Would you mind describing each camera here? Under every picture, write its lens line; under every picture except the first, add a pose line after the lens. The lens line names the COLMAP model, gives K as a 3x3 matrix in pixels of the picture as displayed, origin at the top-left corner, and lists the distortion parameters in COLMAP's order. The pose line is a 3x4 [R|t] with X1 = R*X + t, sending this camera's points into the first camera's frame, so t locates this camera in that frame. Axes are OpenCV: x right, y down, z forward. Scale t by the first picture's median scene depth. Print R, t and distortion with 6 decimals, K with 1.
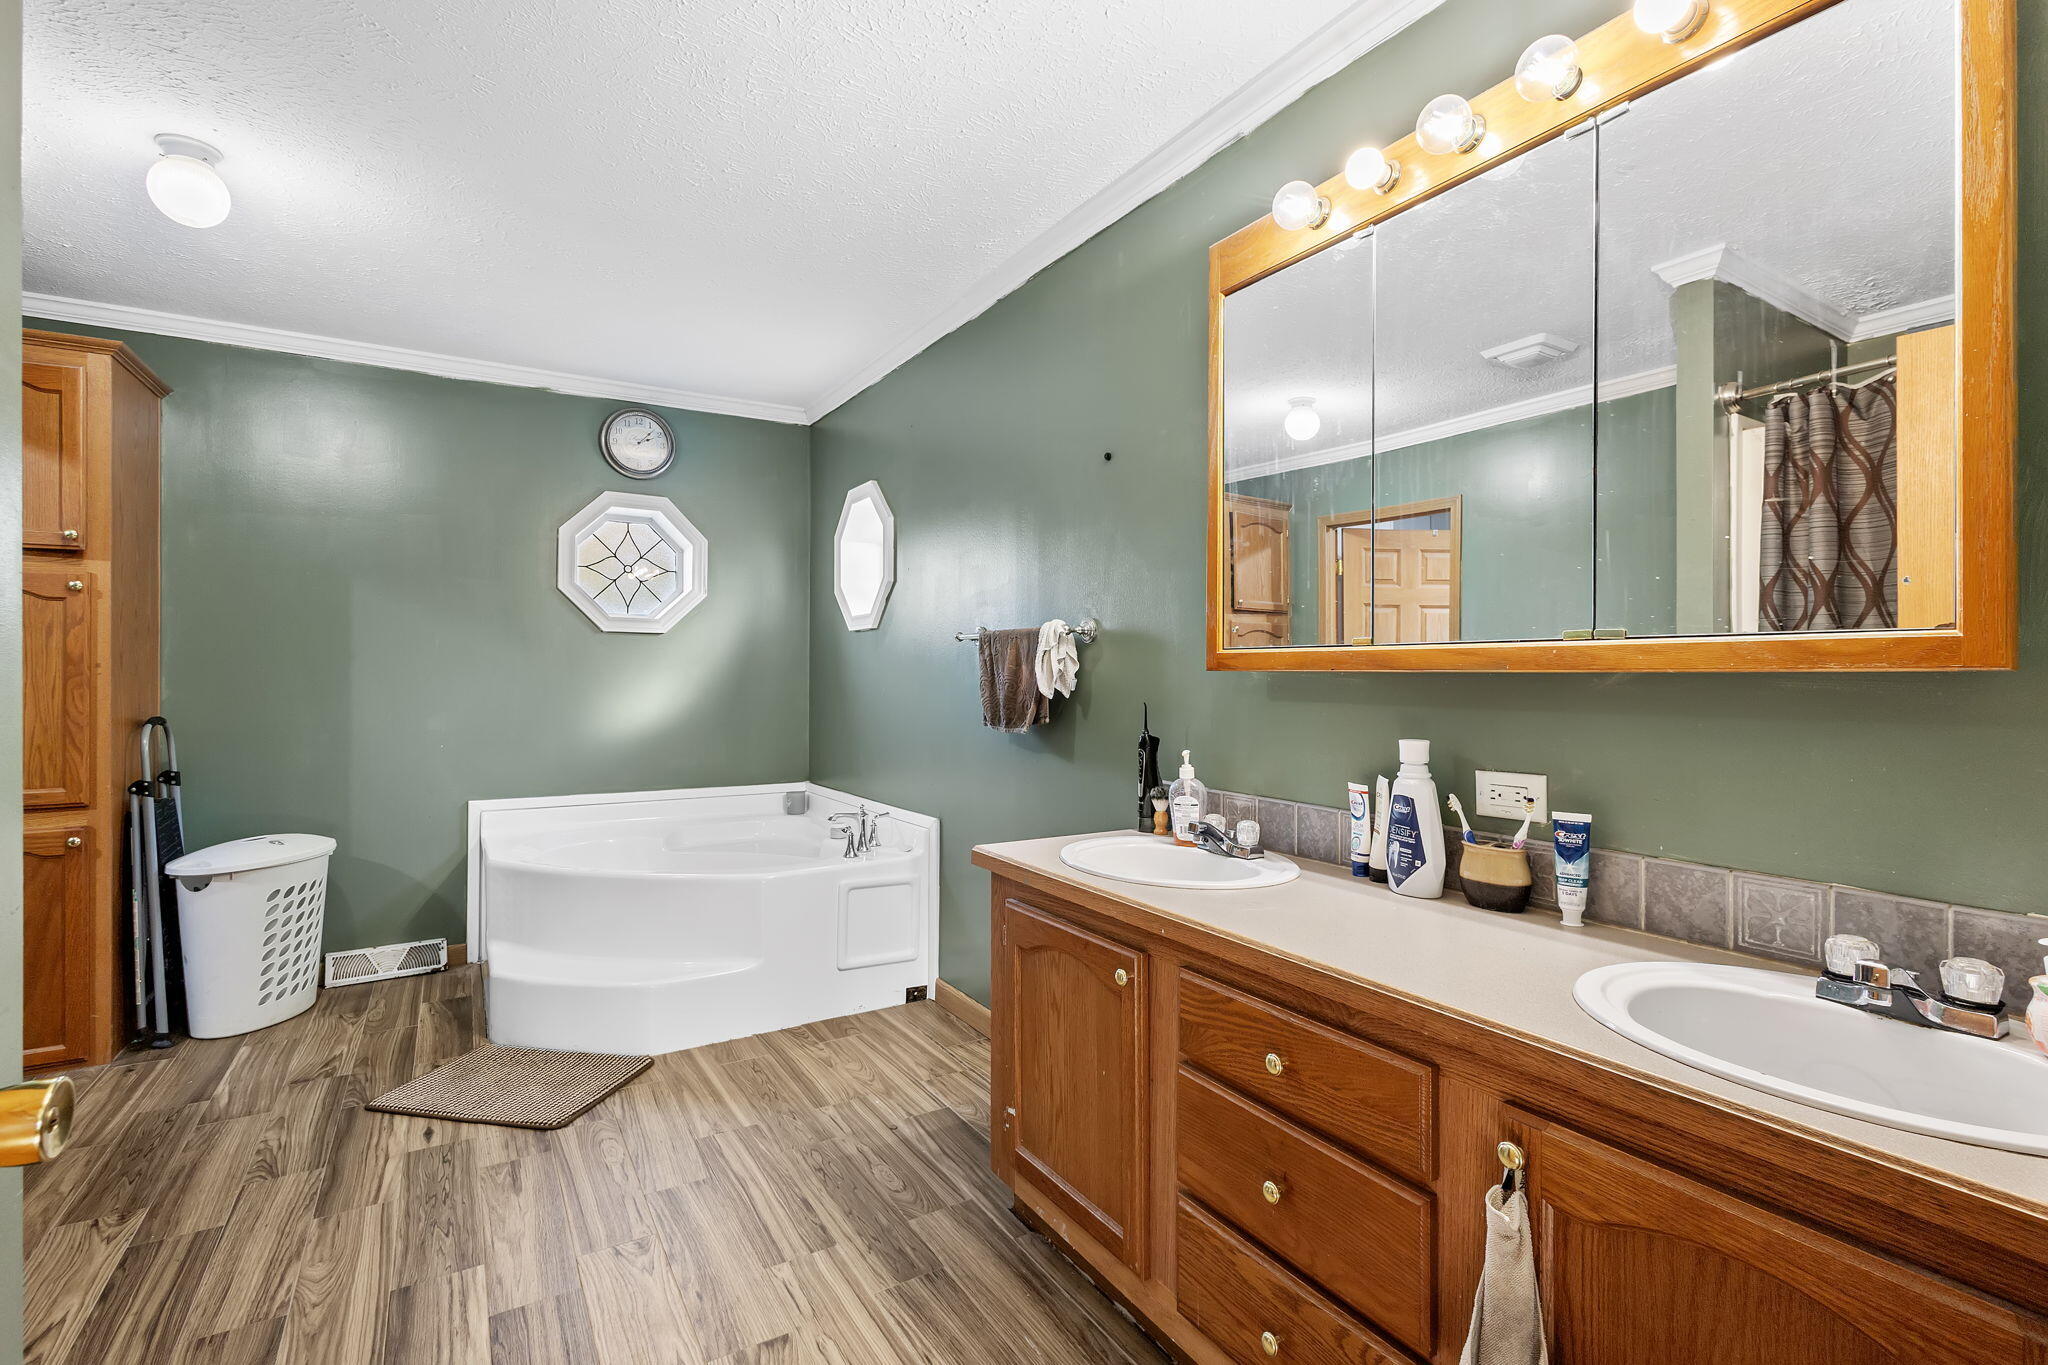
lens RADIAL K [[947.4, 0, 1065.0], [0, 947.4, 674.0], [0, 0, 1]] dist [0.013018, -0.004568]
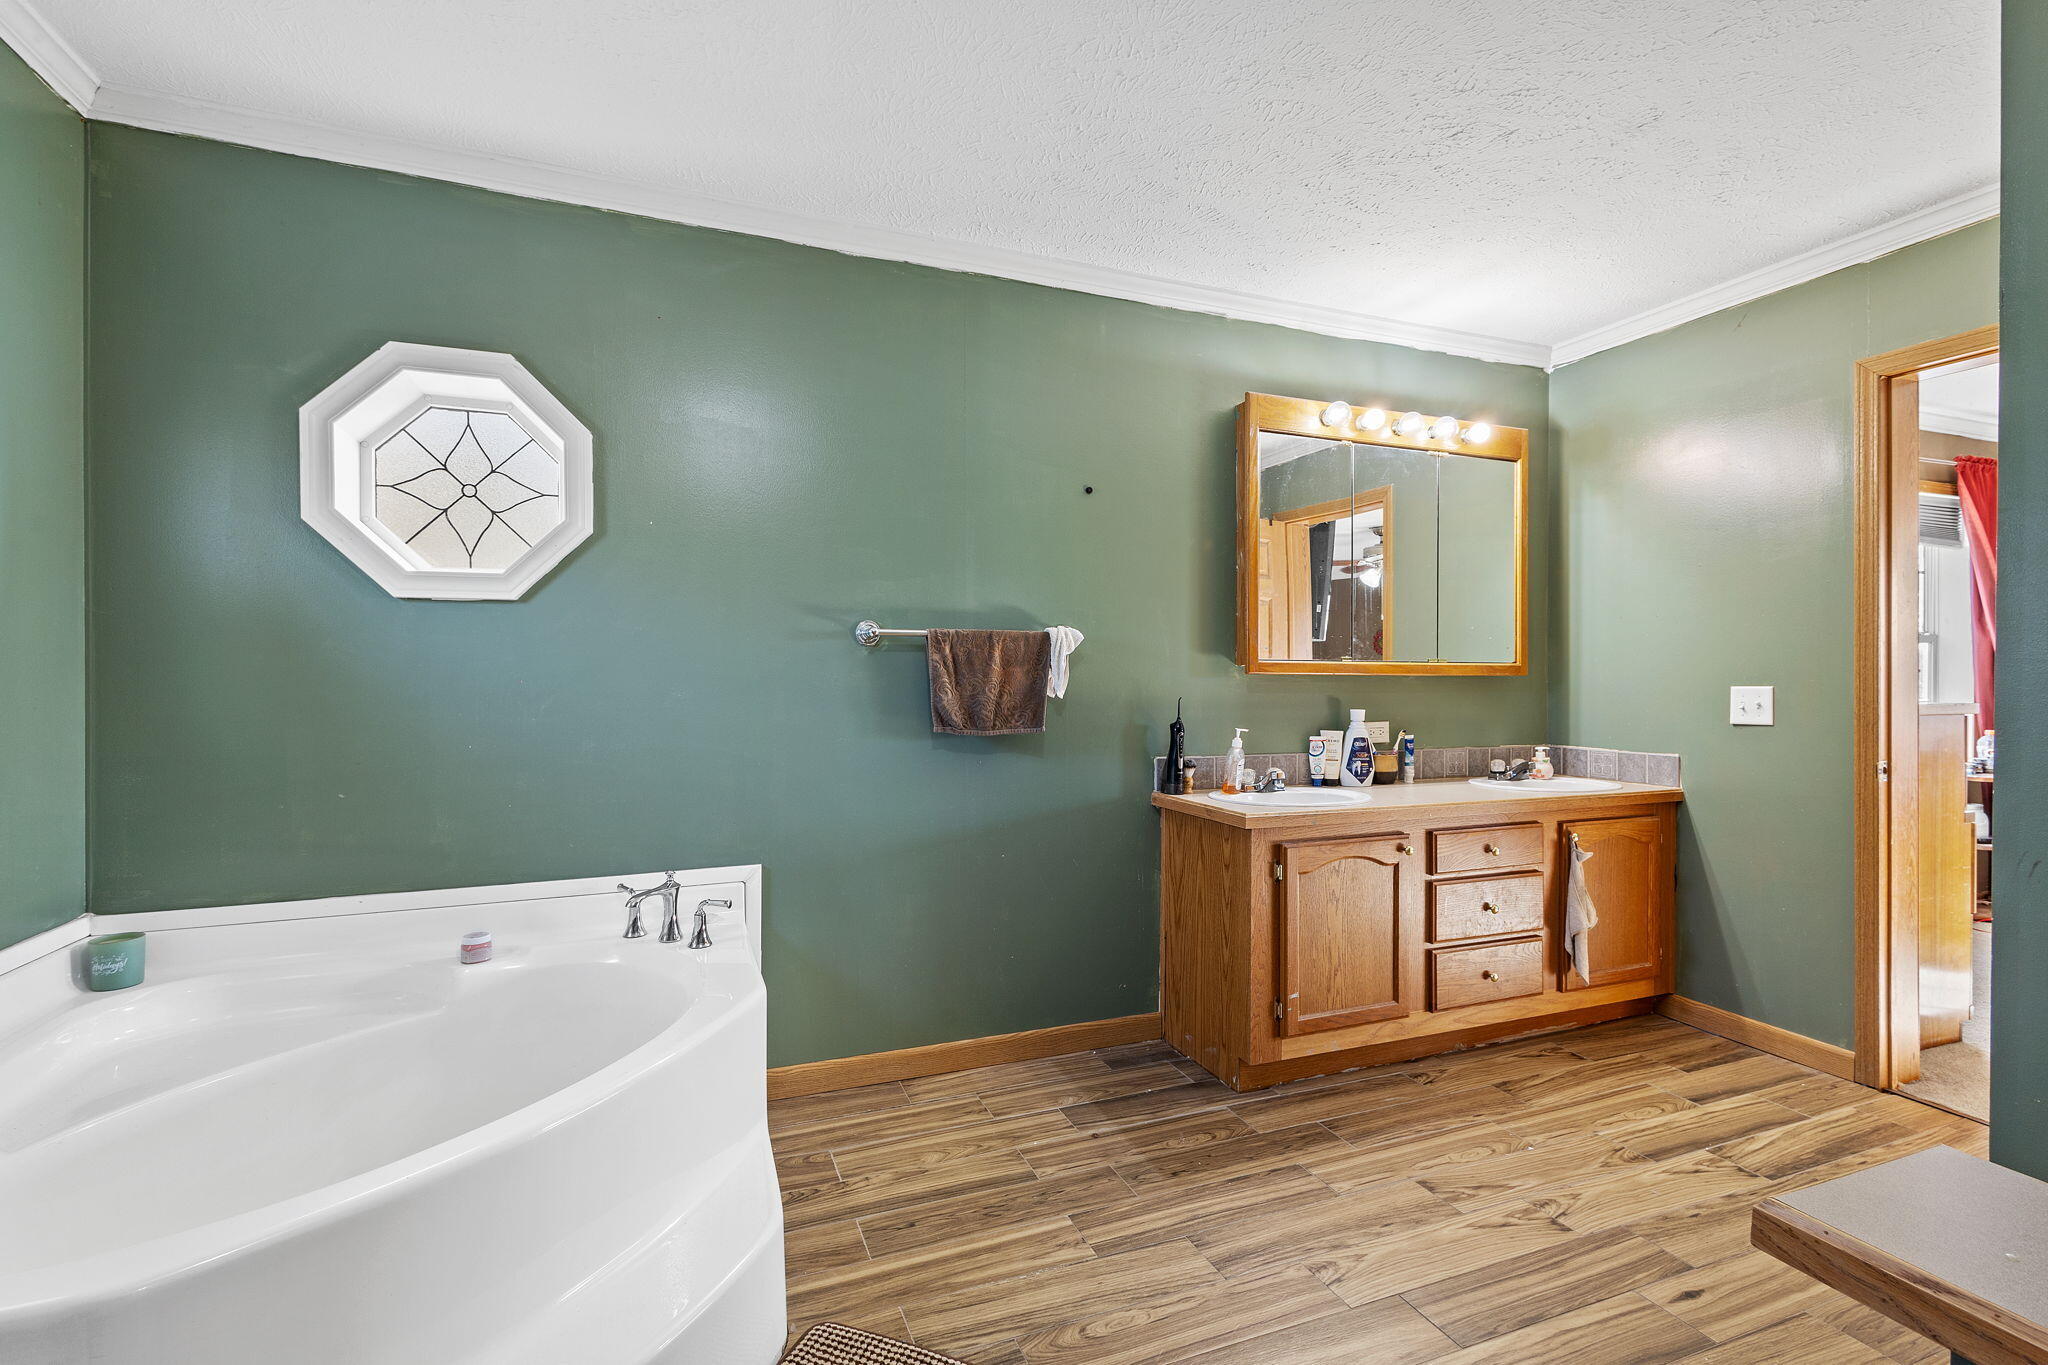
lens RADIAL K [[947.4, 0, 1008.4], [0, 947.4, 675.0], [0, 0, 1]] dist [0.013018, -0.004568]
pose [[0.193010, -0.002866, 0.981193, -1.026710], [-0.003495, 0.999987, 0.003608, -0.003940], [-0.981191, -0.004125, 0.192998, 0.794381]]
